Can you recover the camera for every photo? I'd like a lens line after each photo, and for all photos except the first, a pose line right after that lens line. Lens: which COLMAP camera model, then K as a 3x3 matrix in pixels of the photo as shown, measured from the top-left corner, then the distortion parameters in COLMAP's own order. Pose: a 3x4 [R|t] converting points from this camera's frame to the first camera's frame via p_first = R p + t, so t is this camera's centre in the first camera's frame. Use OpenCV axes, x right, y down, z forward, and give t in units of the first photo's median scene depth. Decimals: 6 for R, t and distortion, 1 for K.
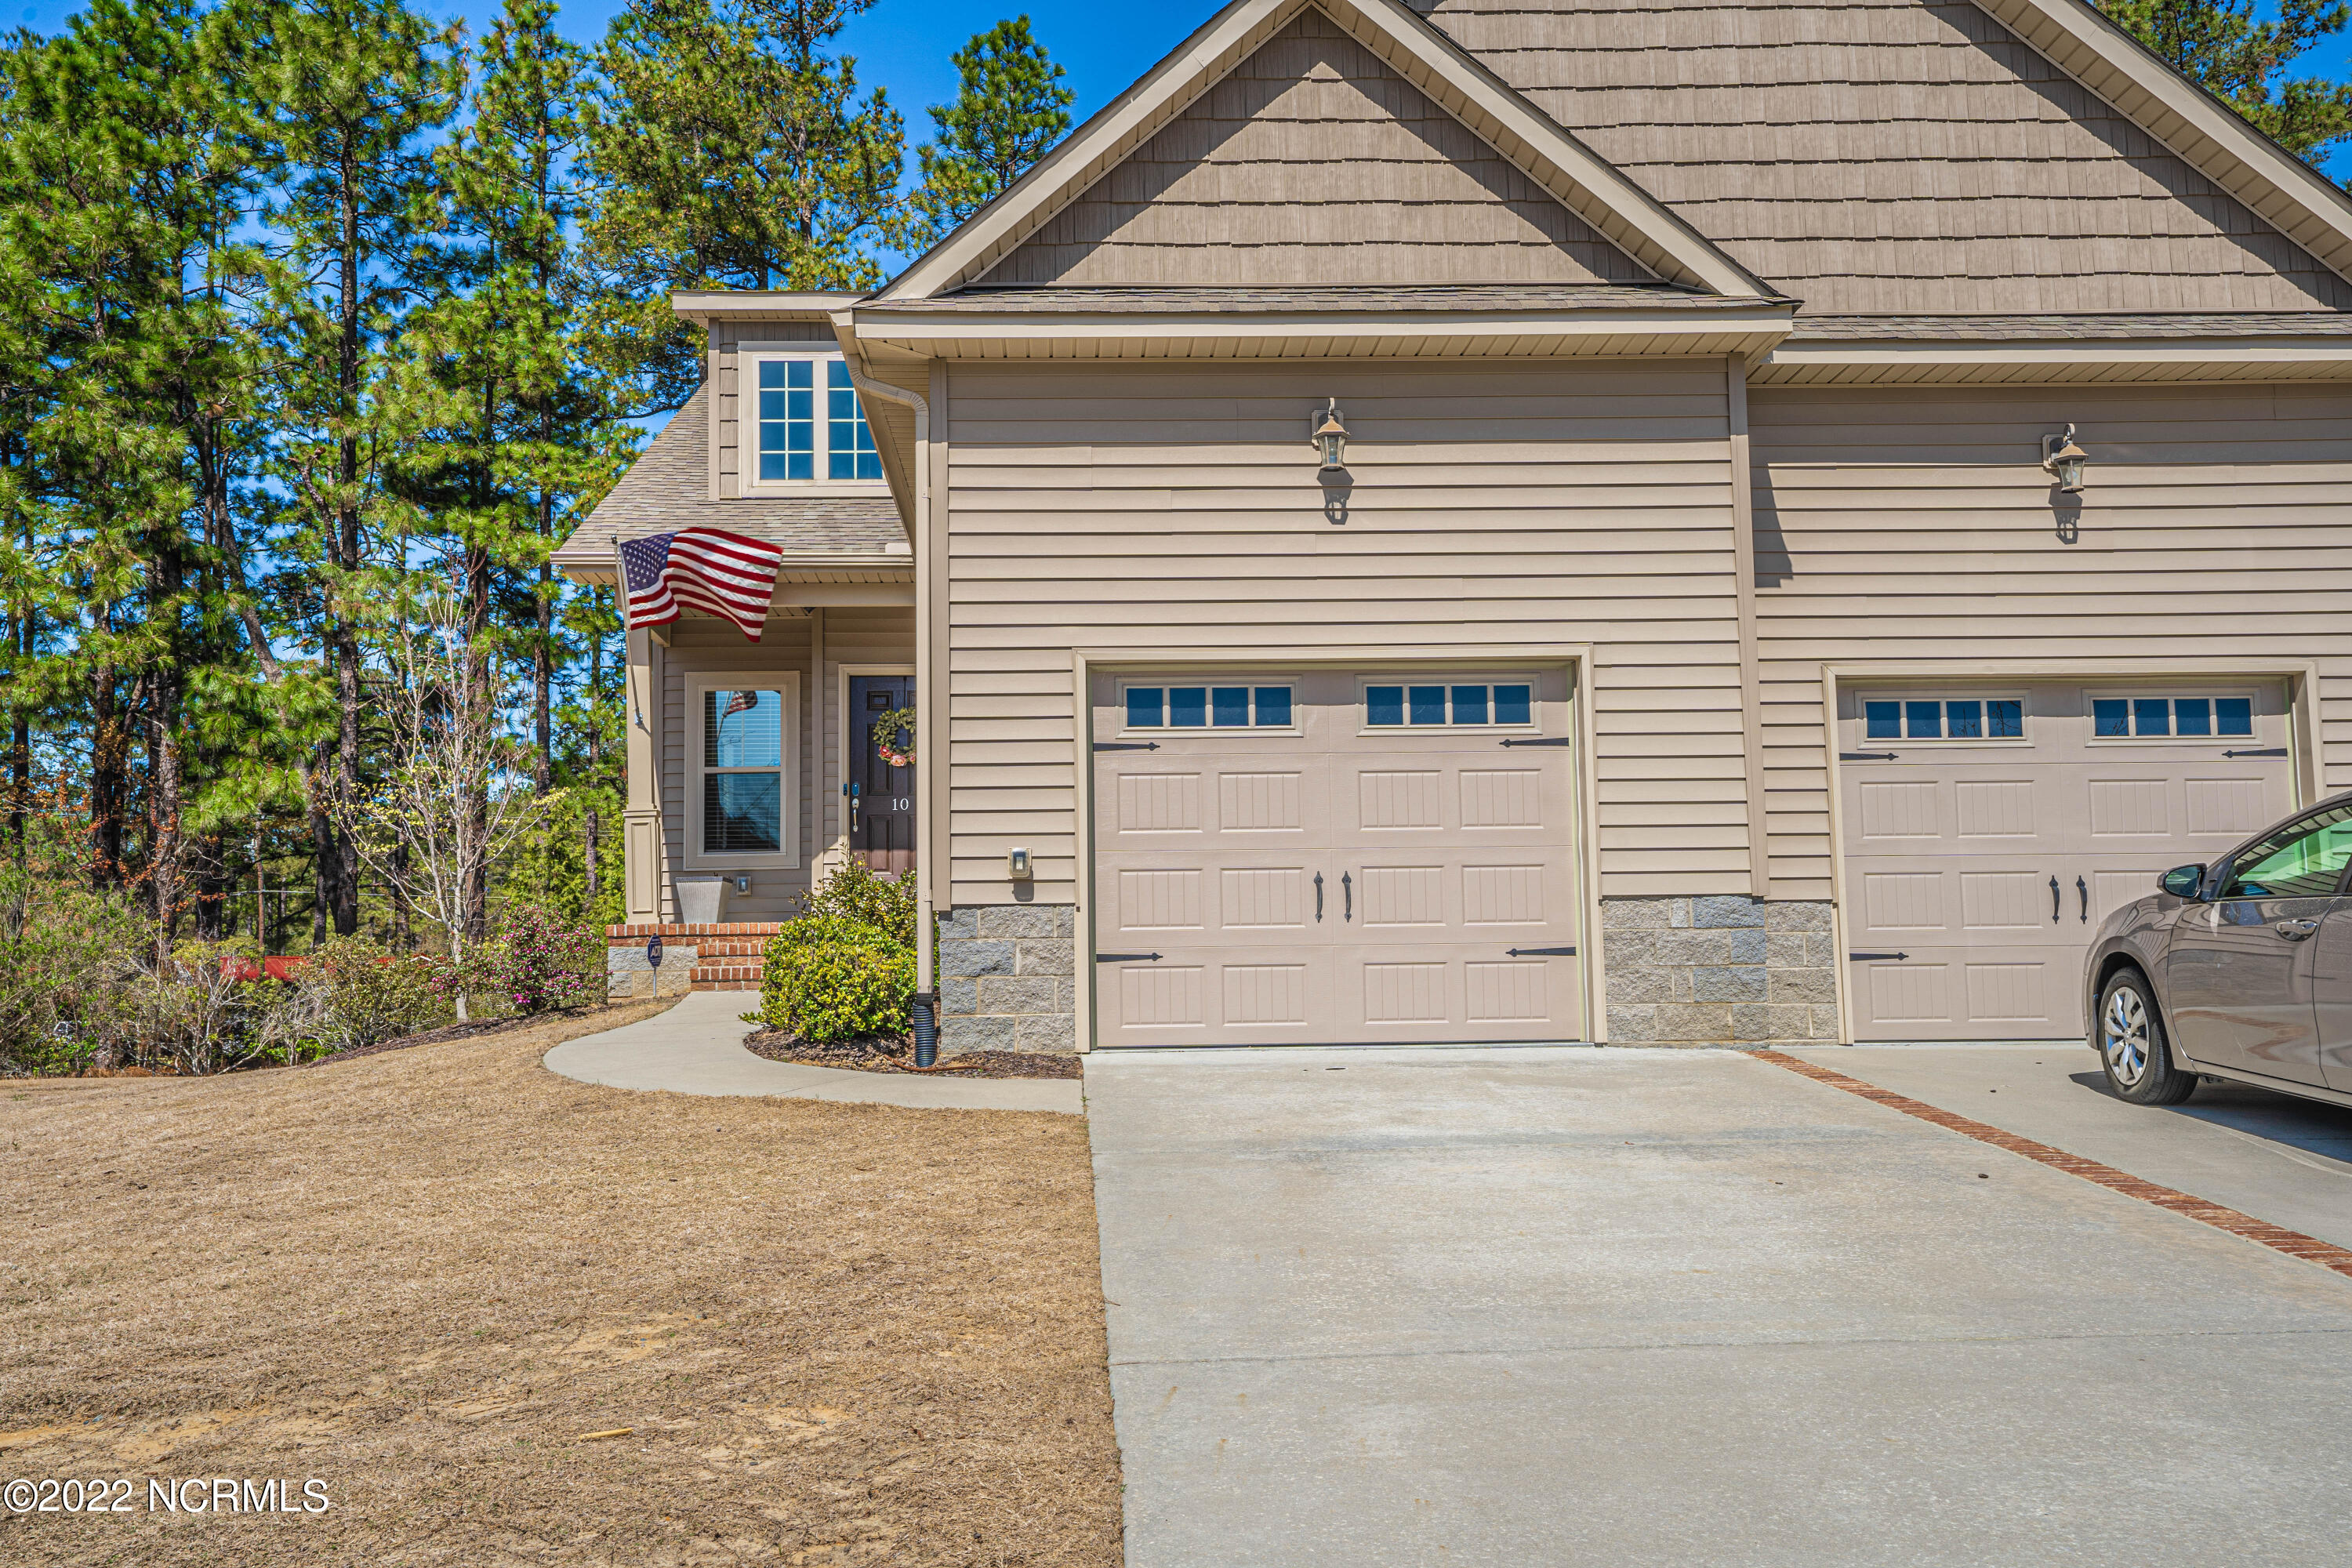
lens RADIAL K [[2255.5, 0, 1175.3], [0, 2255.5, 748.7], [0, 0, 1]] dist [0.005783, 0.000662]
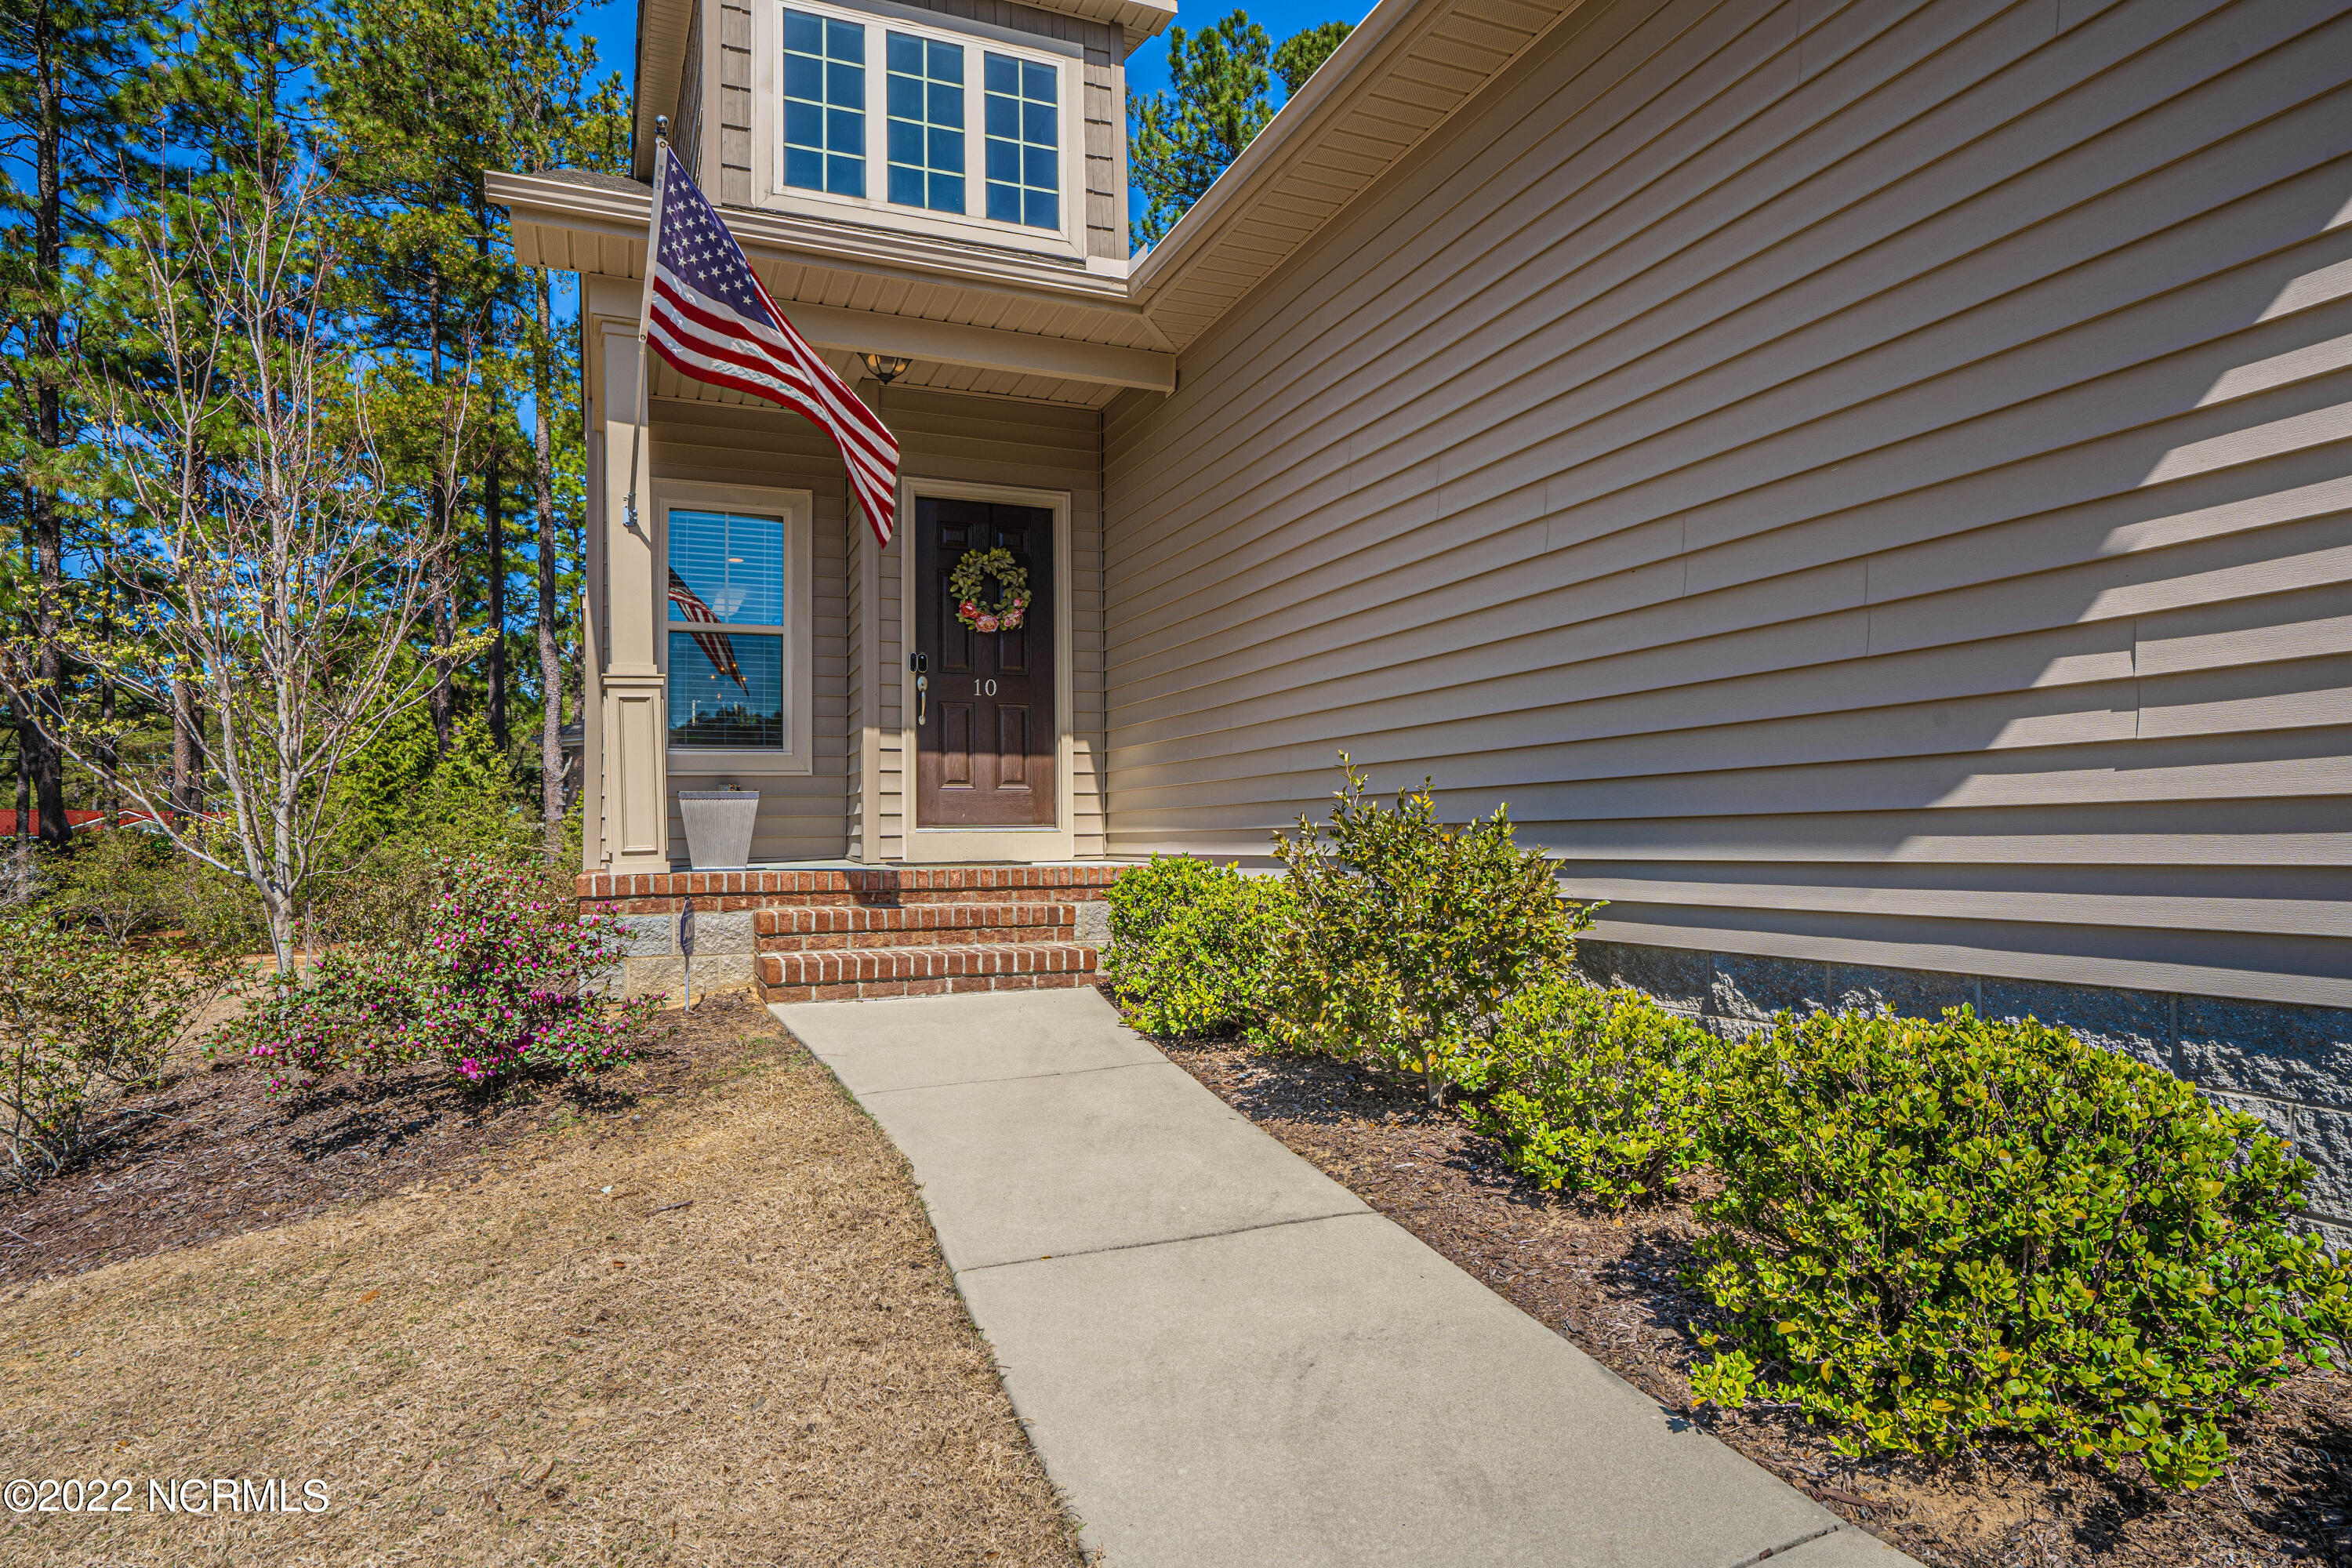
lens RADIAL K [[1328.8, 0, 1142.5], [0, 1328.8, 780.4], [0, 0, 1]] dist [-0.001261, 0.000401]
pose [[0.944252, 0.021920, 0.328493, -0.209076], [-0.043268, 0.997389, 0.057818, 0.026890], [-0.326368, -0.068808, 0.942735, 0.589136]]
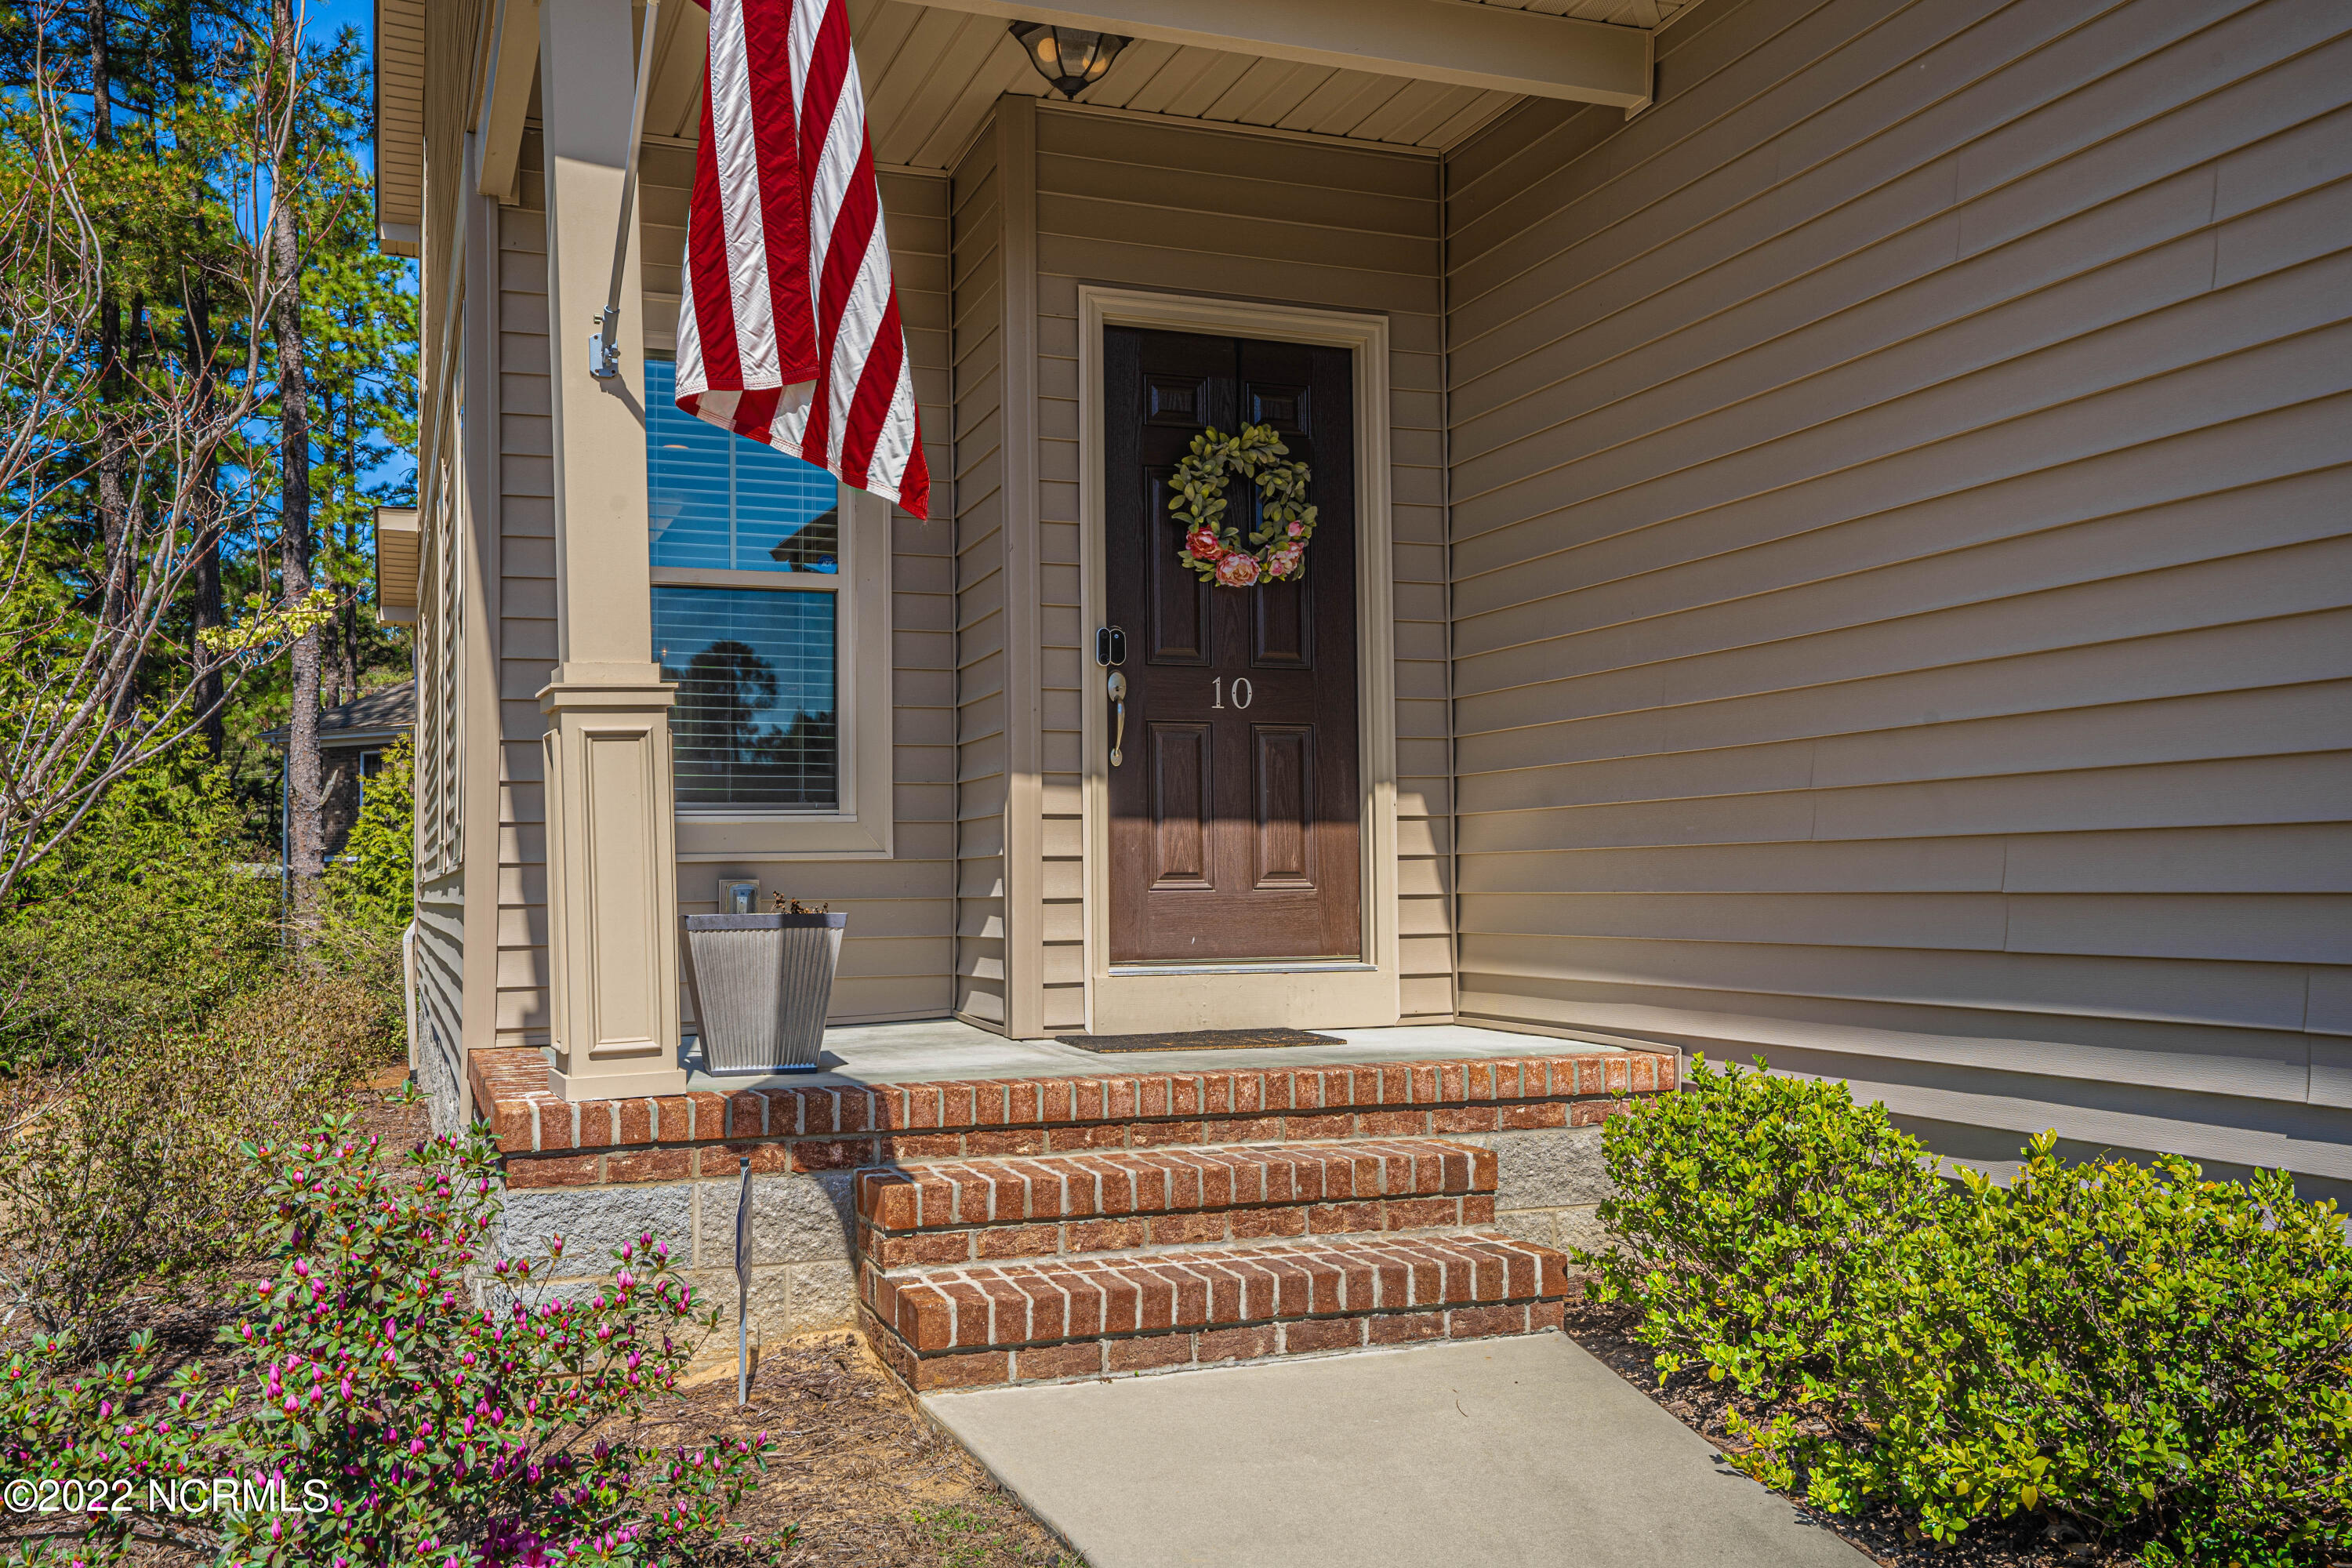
lens RADIAL K [[2075.1, 0, 1176.0], [0, 2075.1, 784.0], [0, 0, 1]] dist [0.060166, 0.013579]
pose [[0.948613, 0.023414, 0.315571, -0.234067], [-0.042777, 0.997593, 0.054573, 0.020874], [-0.313533, -0.065267, 0.947332, 0.679533]]
